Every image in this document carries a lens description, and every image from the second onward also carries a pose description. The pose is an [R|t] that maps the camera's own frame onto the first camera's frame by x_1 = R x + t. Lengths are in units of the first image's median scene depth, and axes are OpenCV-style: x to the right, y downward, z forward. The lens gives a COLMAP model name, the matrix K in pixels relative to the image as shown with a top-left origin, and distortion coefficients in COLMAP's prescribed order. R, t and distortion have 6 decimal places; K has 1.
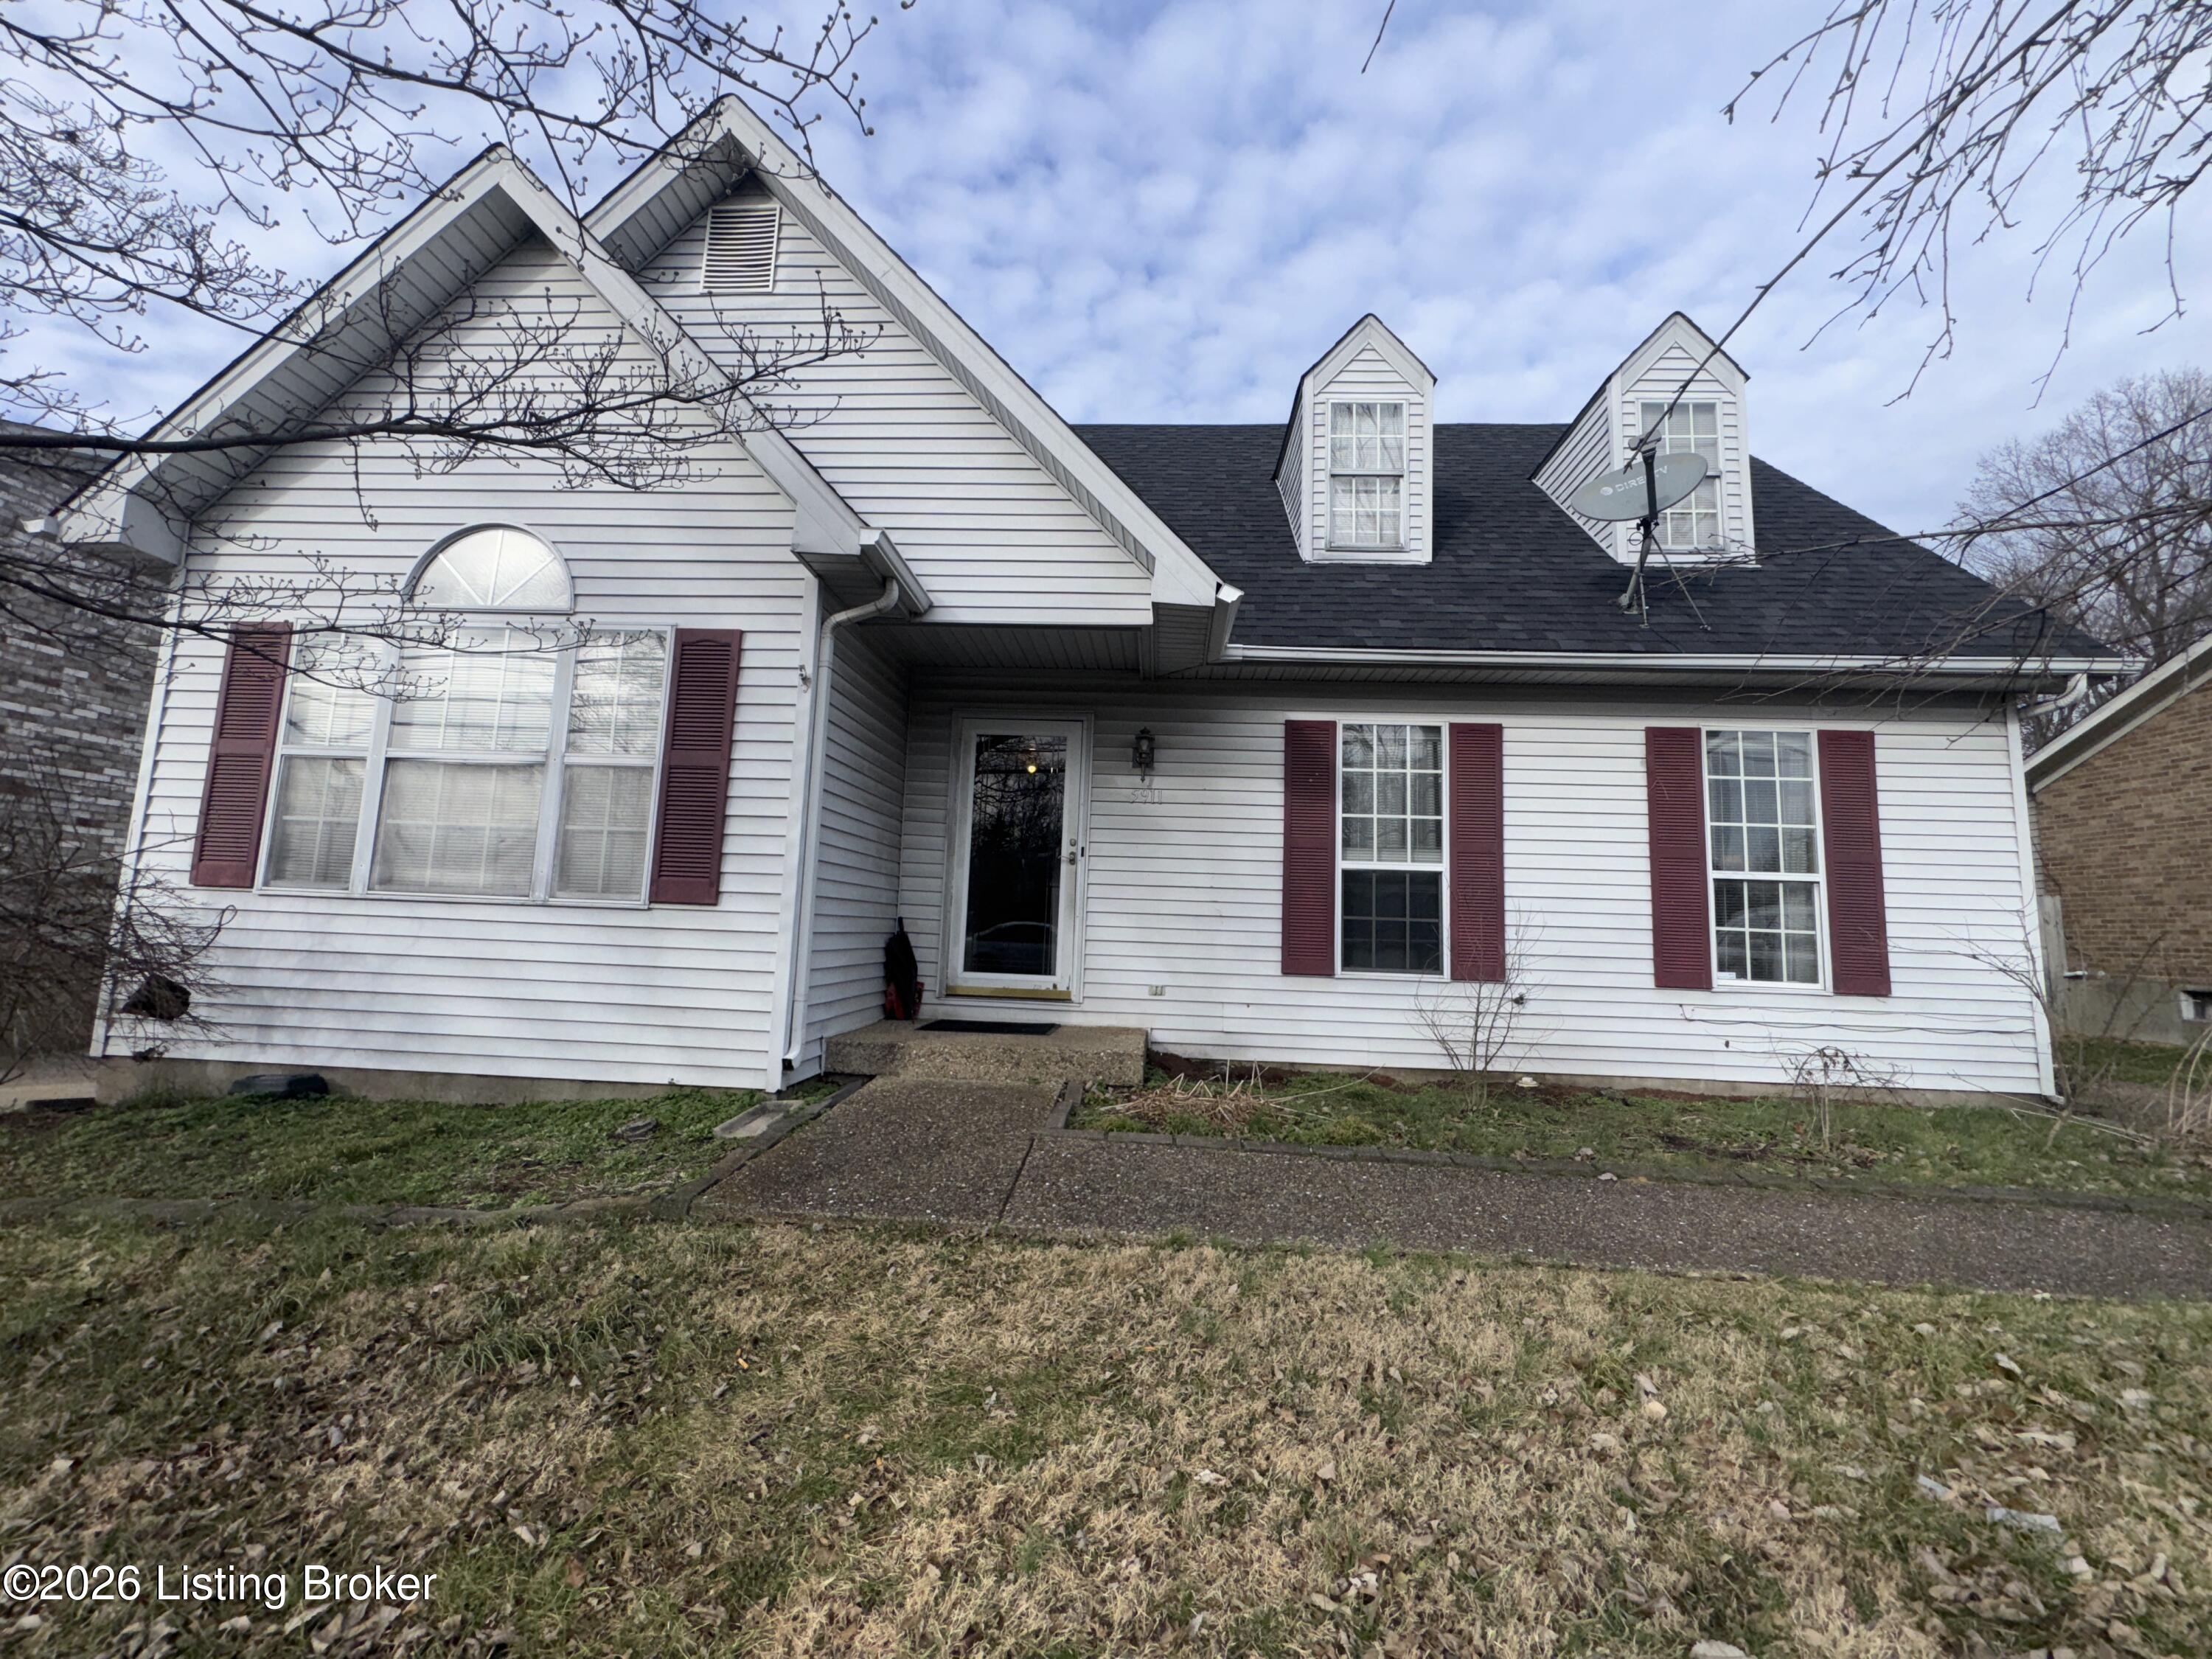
lens RADIAL K [[887.3, 0, 1106.0], [0, 887.3, 829.5], [0, 0, 1]] dist [0.002001, 0.000718]
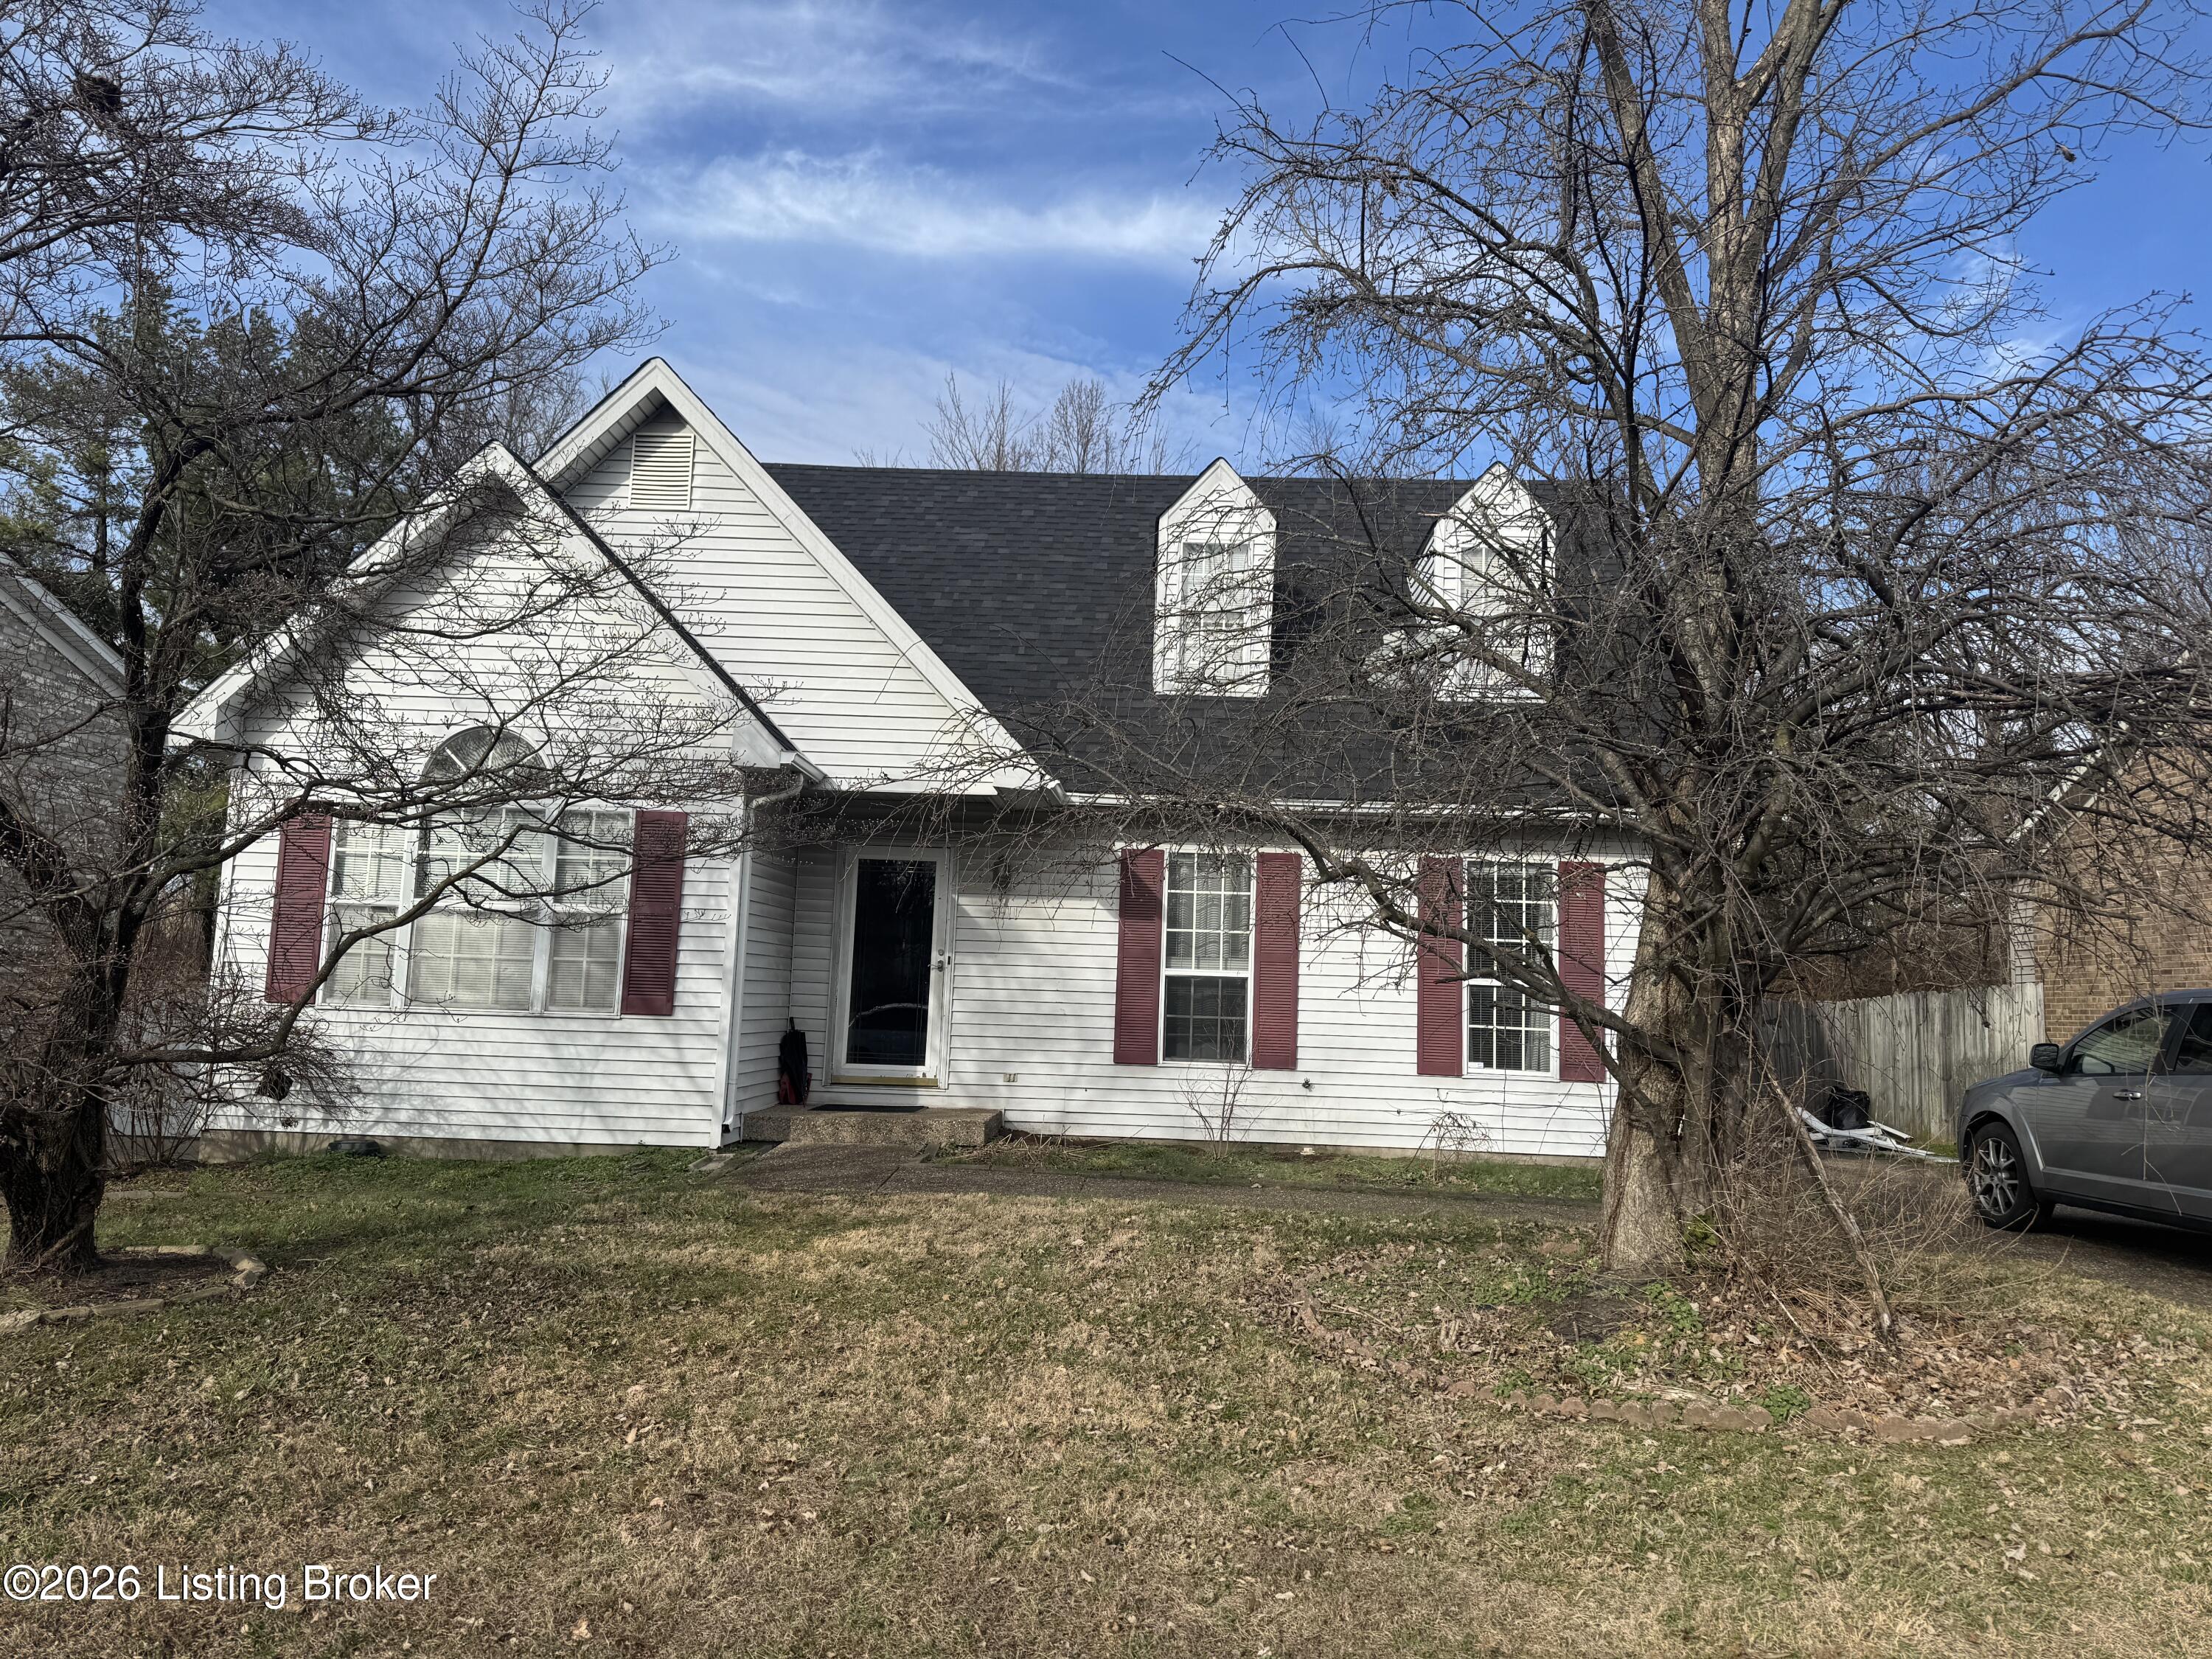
lens RADIAL K [[1525.2, 0, 1115.8], [0, 1525.2, 840.9], [0, 0, 1]] dist [0.129965, -0.146800]
pose [[0.999333, 0.003205, 0.036365, 0.144934], [-0.003530, 0.999954, 0.008894, -0.182130], [-0.036335, -0.009016, 0.999299, -1.239903]]
